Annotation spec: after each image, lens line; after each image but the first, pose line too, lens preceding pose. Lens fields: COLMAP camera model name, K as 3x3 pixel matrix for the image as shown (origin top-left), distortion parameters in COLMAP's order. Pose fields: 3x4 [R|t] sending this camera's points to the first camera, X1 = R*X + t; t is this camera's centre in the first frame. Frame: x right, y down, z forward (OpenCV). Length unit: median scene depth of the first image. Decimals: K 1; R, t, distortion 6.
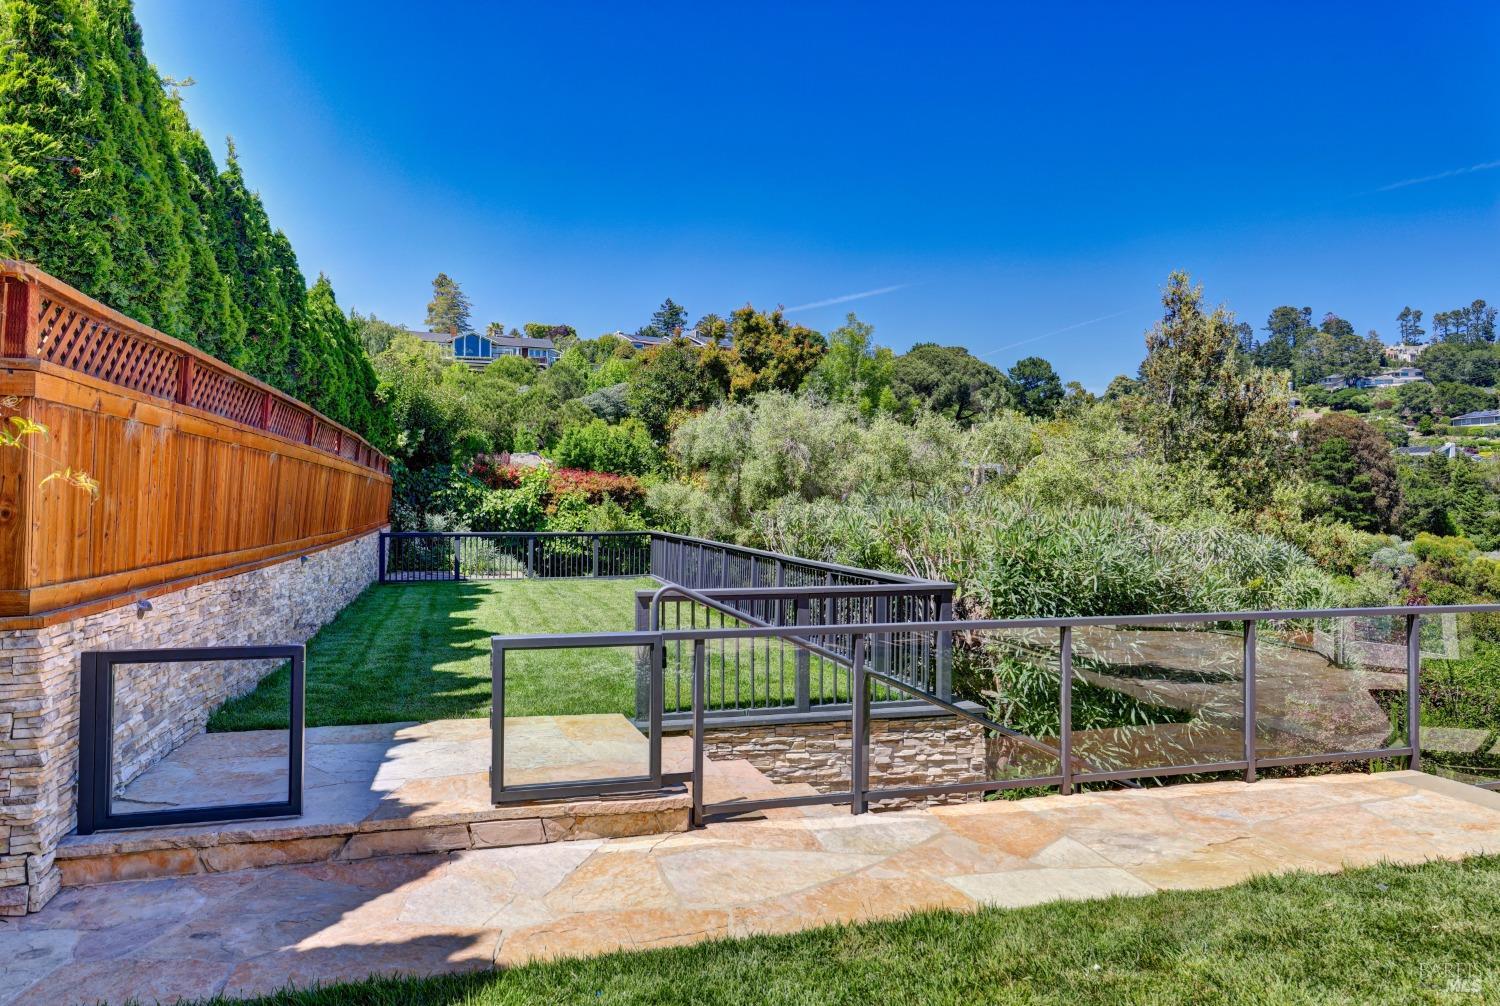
lens RADIAL K [[990.5, 0, 747.6], [0, 990.5, 500.8], [0, 0, 1]] dist [0.004678, -0.000245]
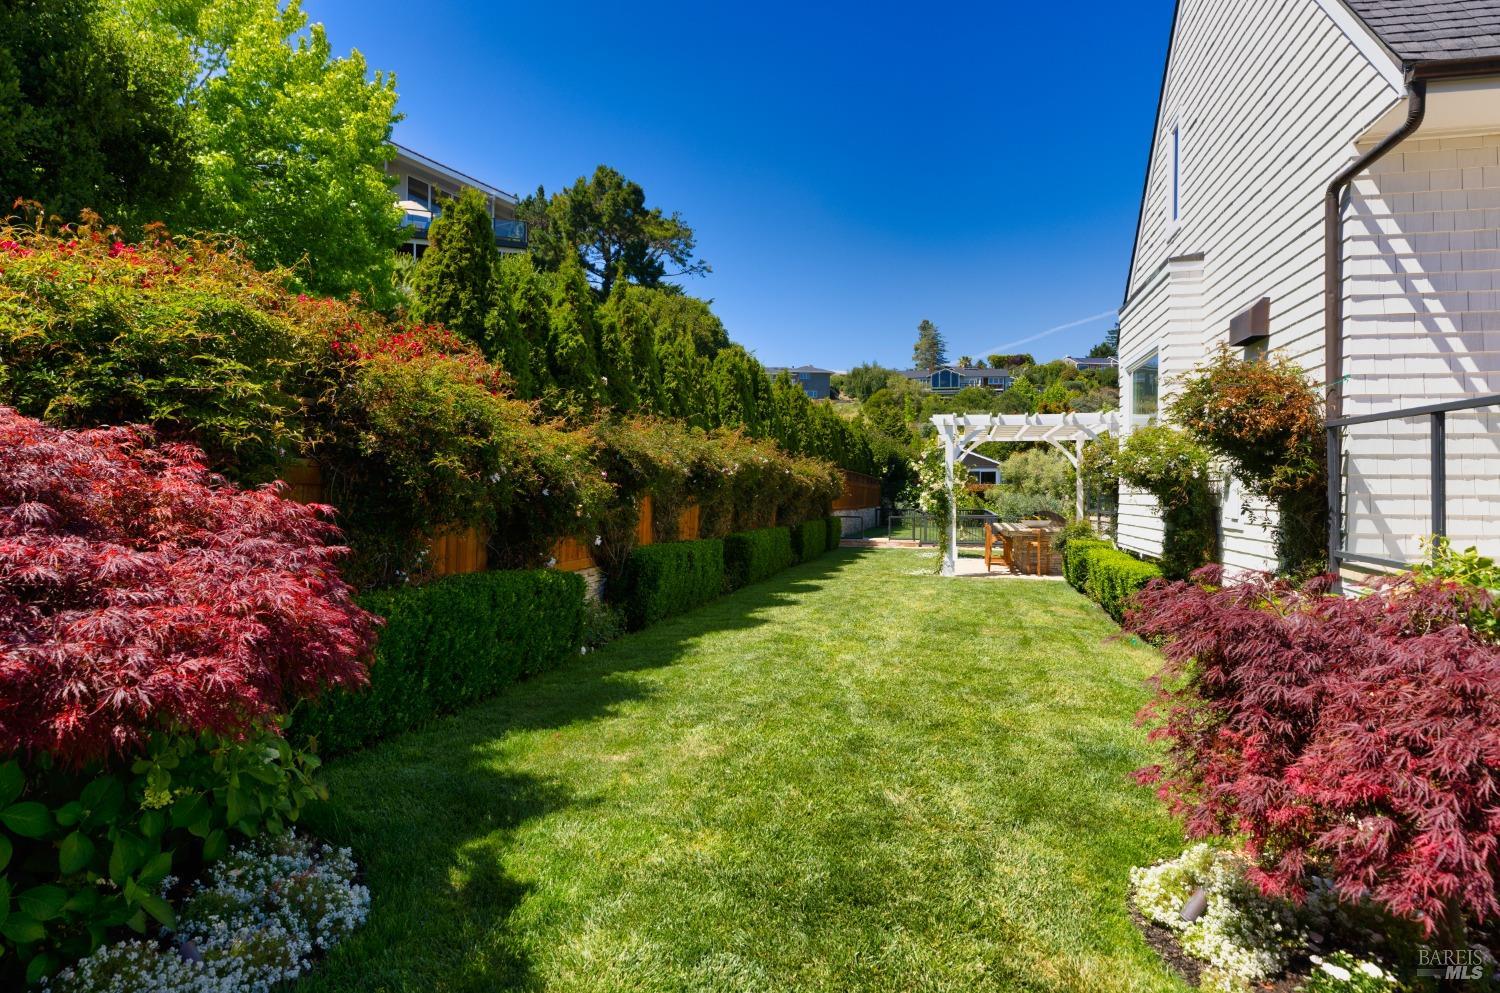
lens RADIAL K [[869.7, 0, 757.0], [0, 869.7, 489.9], [0, 0, 1]] dist [0.007898, -0.000757]
pose [[0.879586, -0.002305, -0.475734, 0.323712], [-0.001419, 0.999971, -0.007469, 0.001087], [0.475738, 0.007245, 0.879557, -0.846660]]
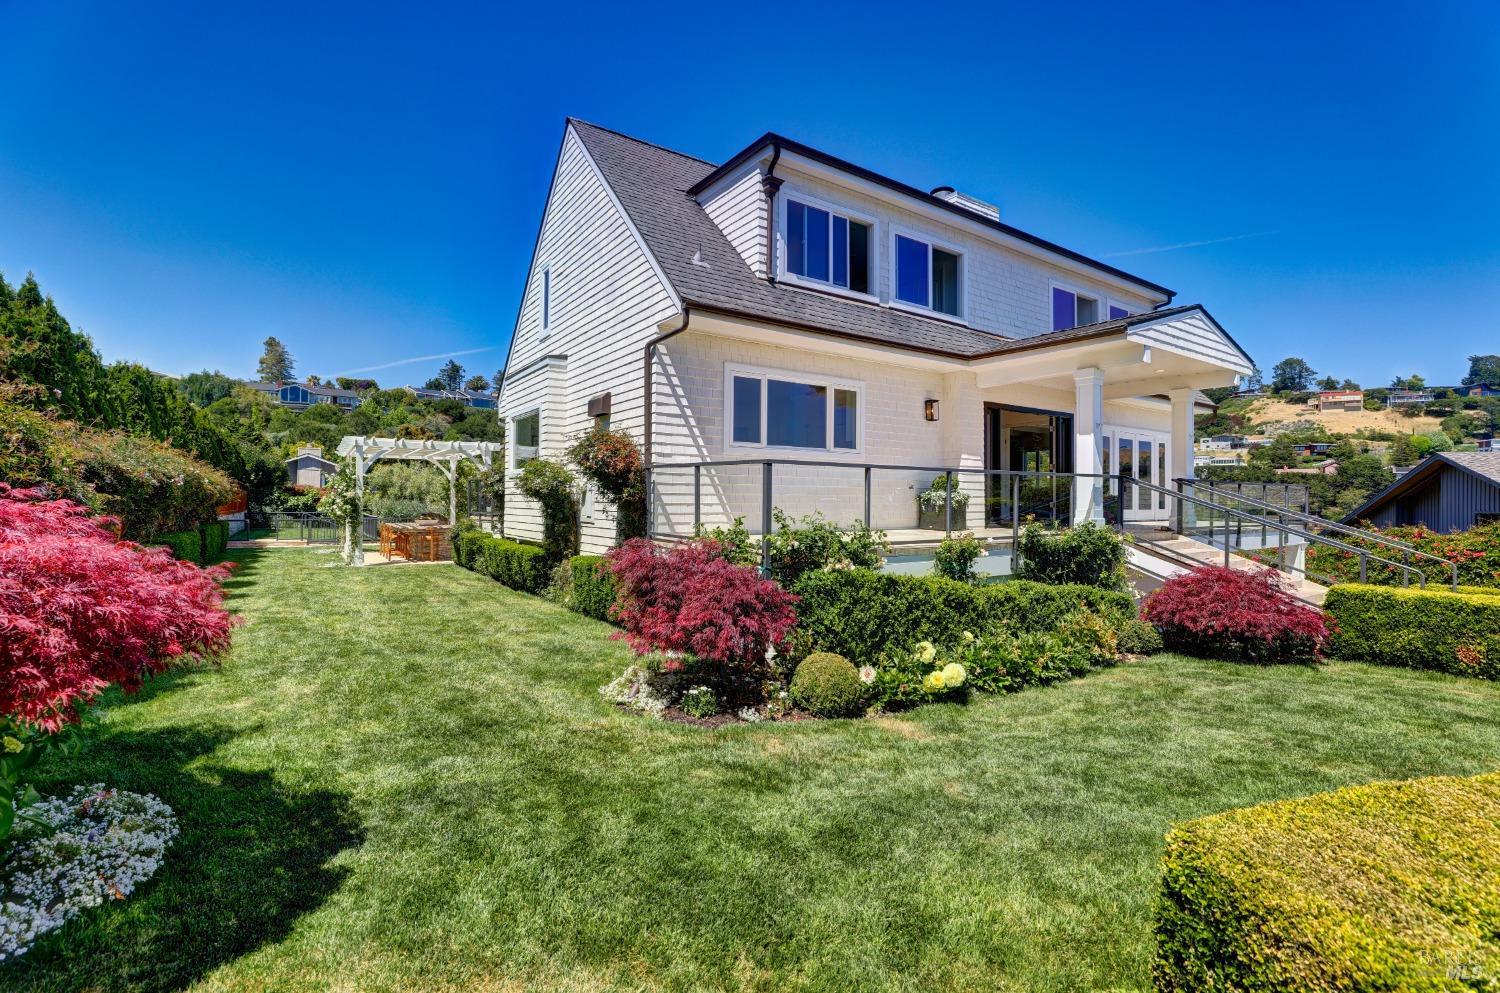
lens RADIAL K [[688.1, 0, 738.5], [0, 688.1, 494.0], [0, 0, 1]] dist [-0.020888, 0.004489]
pose [[0.954593, 0.001872, 0.297906, 0.286437], [0.000793, 0.999961, -0.008825, -0.001095], [-0.297911, 0.008661, 0.954554, -0.924353]]
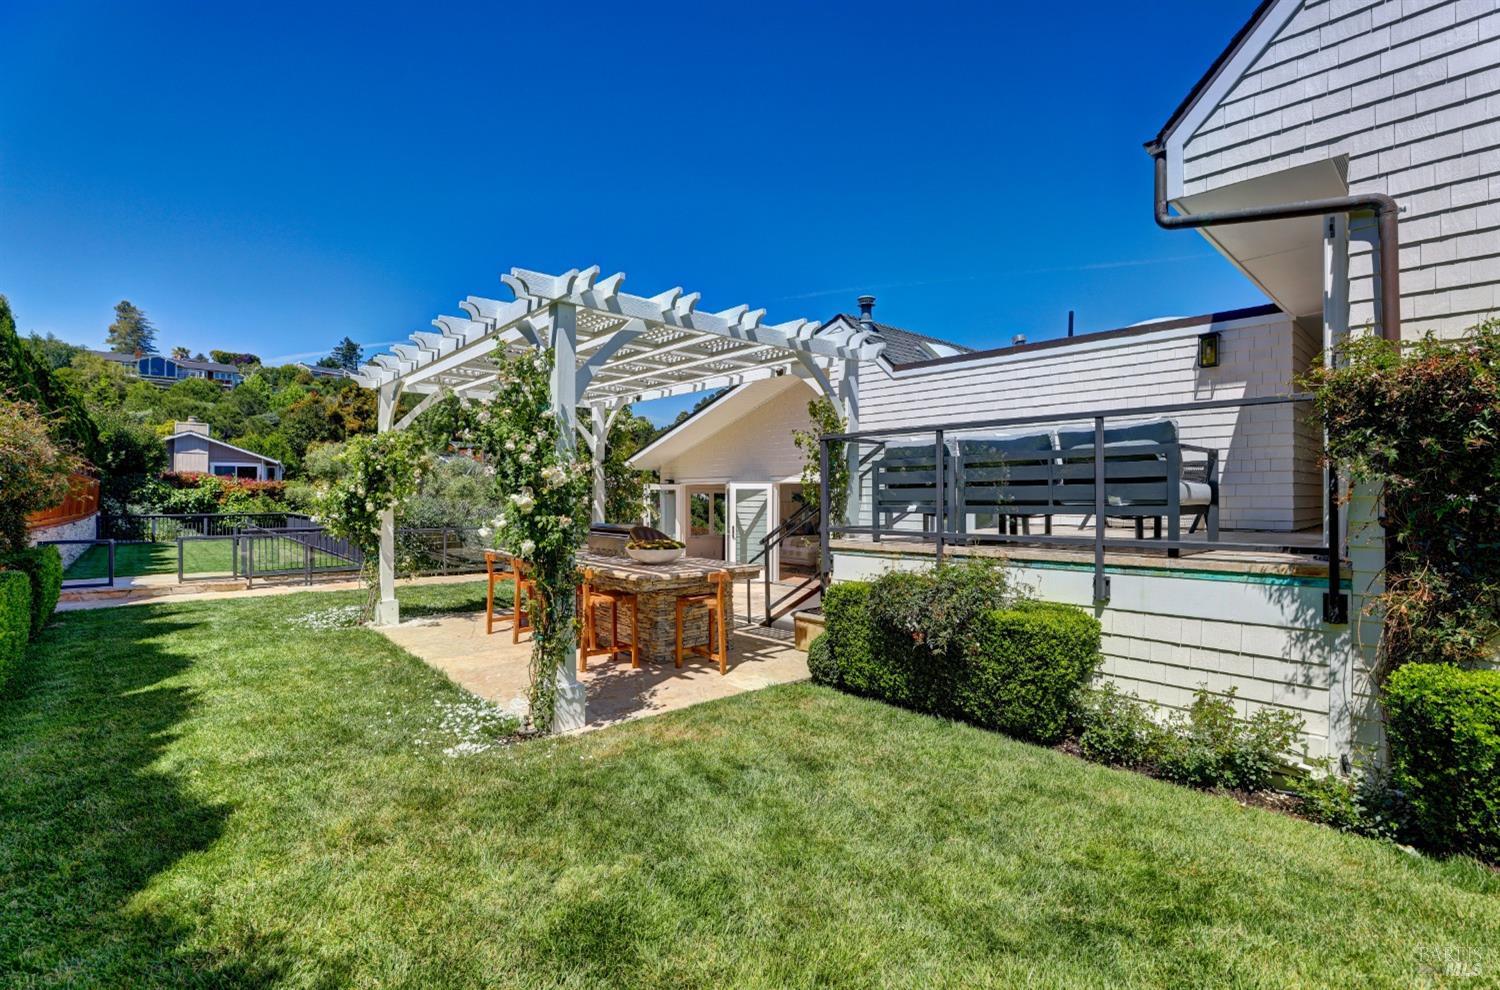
lens RADIAL K [[688.1, 0, 747.4], [0, 688.1, 495.2], [0, 0, 1]] dist [-0.020888, 0.004489]
pose [[0.902759, -0.006559, 0.430097, 0.095304], [0.004785, 0.999975, 0.005206, -0.002296], [-0.430121, -0.002641, 0.902768, -0.367767]]
